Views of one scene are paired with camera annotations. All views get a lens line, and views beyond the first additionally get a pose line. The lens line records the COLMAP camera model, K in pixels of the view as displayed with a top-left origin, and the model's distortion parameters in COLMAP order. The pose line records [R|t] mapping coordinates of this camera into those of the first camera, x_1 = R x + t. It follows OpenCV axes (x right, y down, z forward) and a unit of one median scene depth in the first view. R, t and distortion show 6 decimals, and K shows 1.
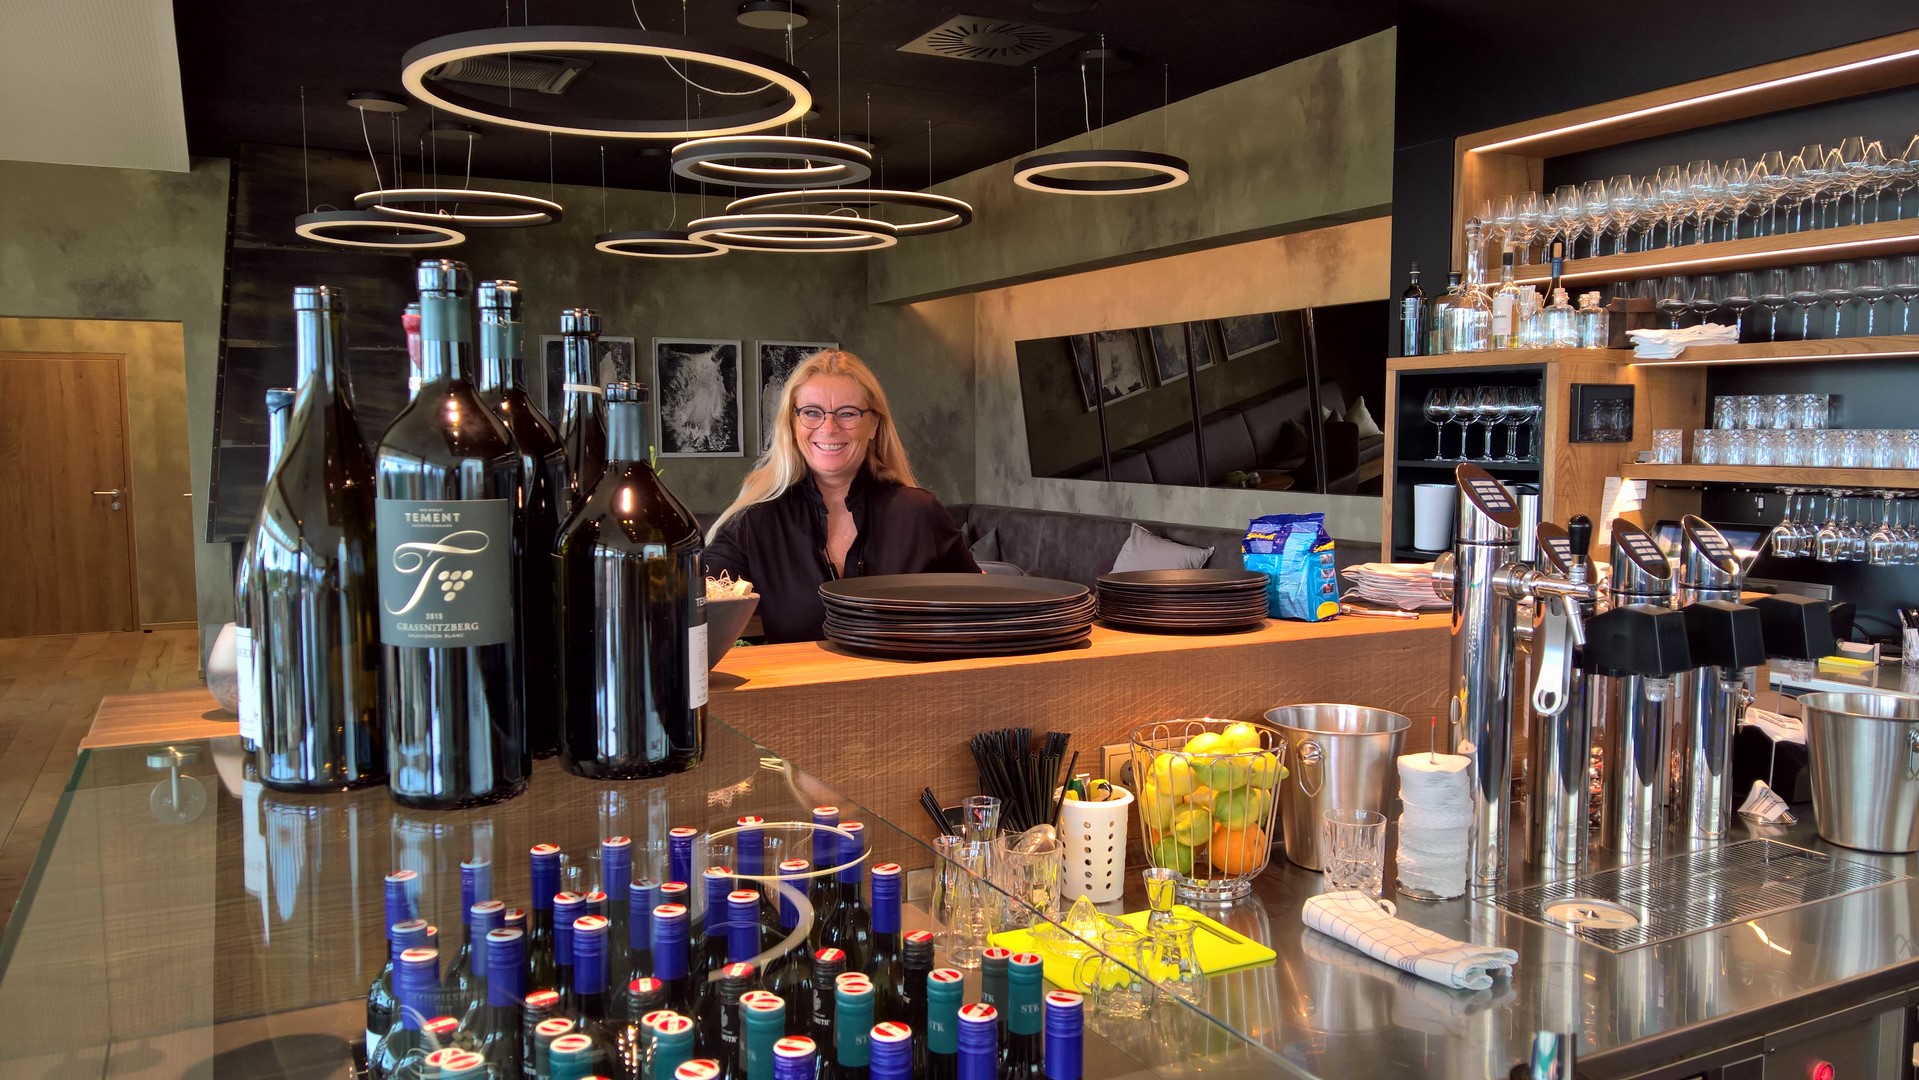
lens RADIAL K [[1410.5, 0, 984.5], [0, 1410.5, 551.0], [0, 0, 1]] dist [0.089006, -0.159771]
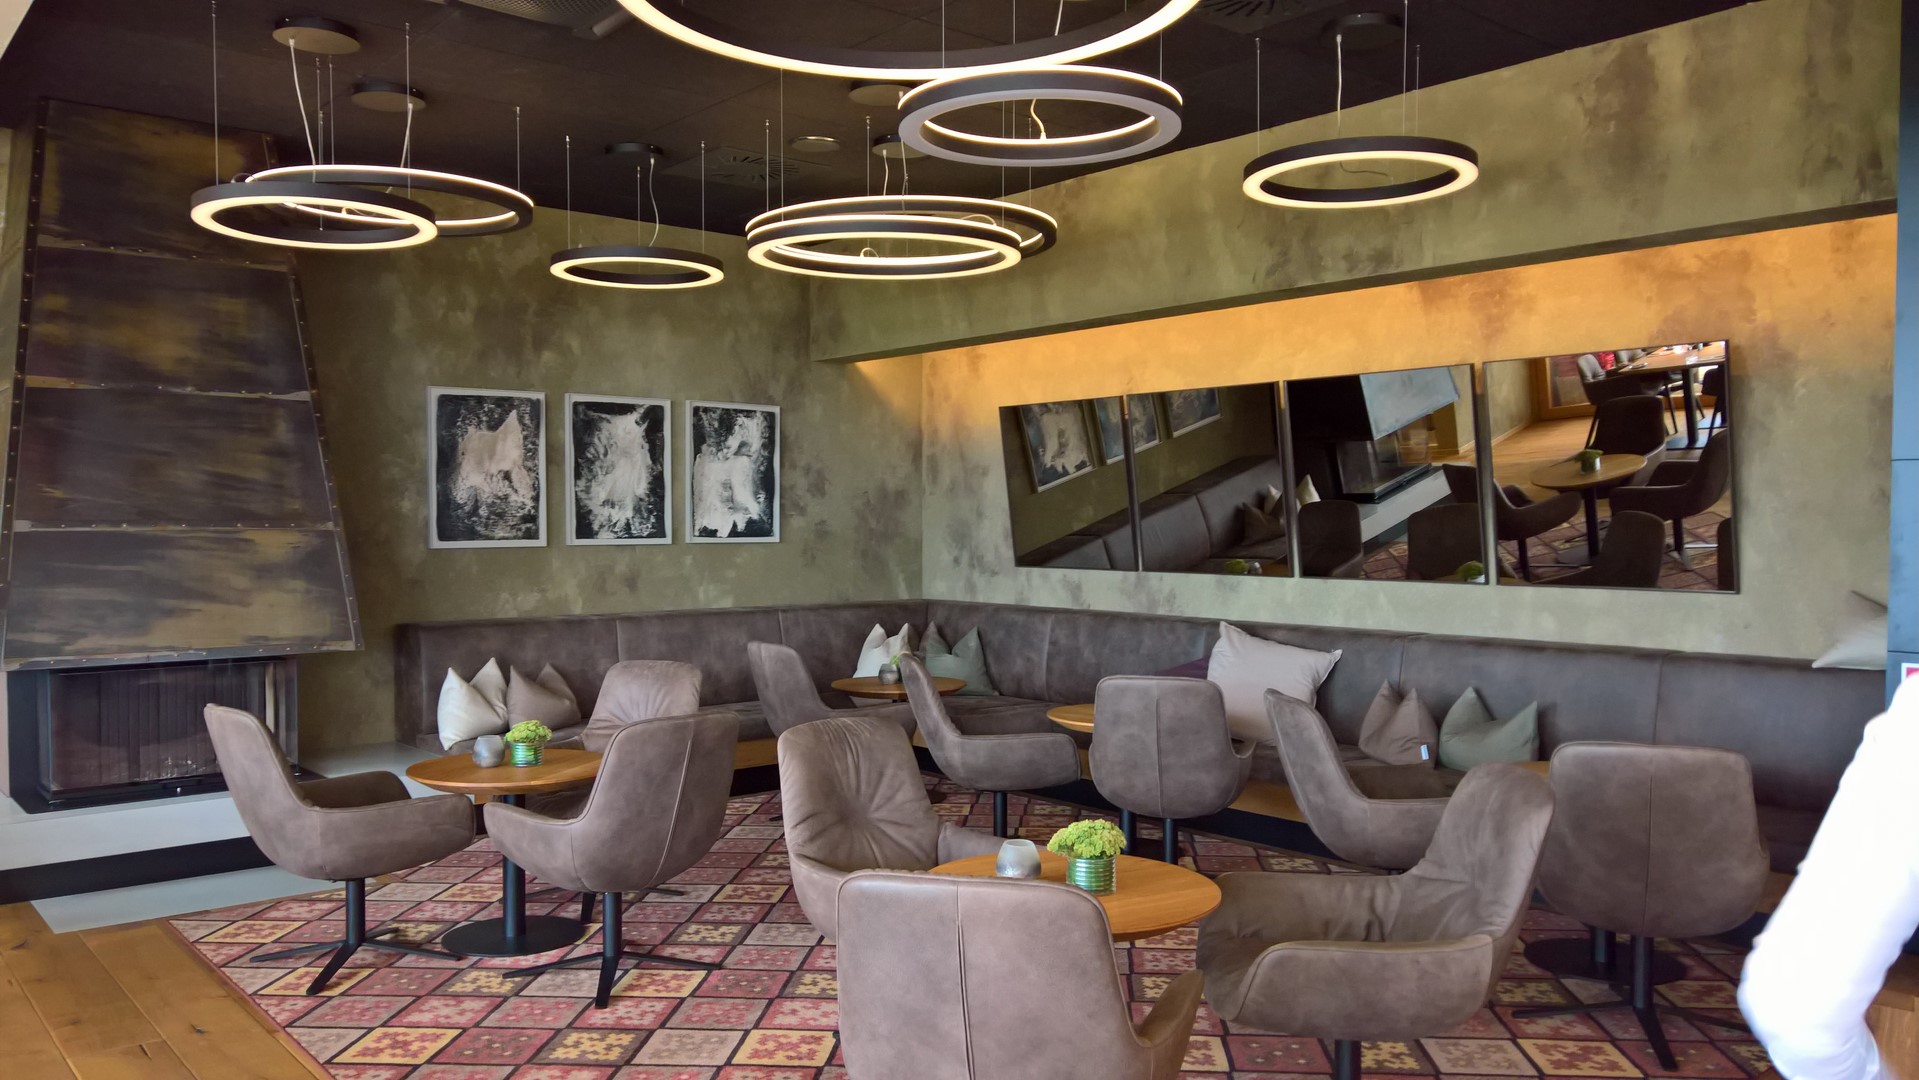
lens RADIAL K [[1421.7, 0, 958.6], [0, 1421.7, 567.1], [0, 0, 1]] dist [0.066328, -0.091529]
pose [[0.978862, -0.005398, 0.204449, -0.180717], [0.016194, 0.998559, -0.051166, -0.009628], [-0.203878, 0.053395, 0.977539, 0.180584]]
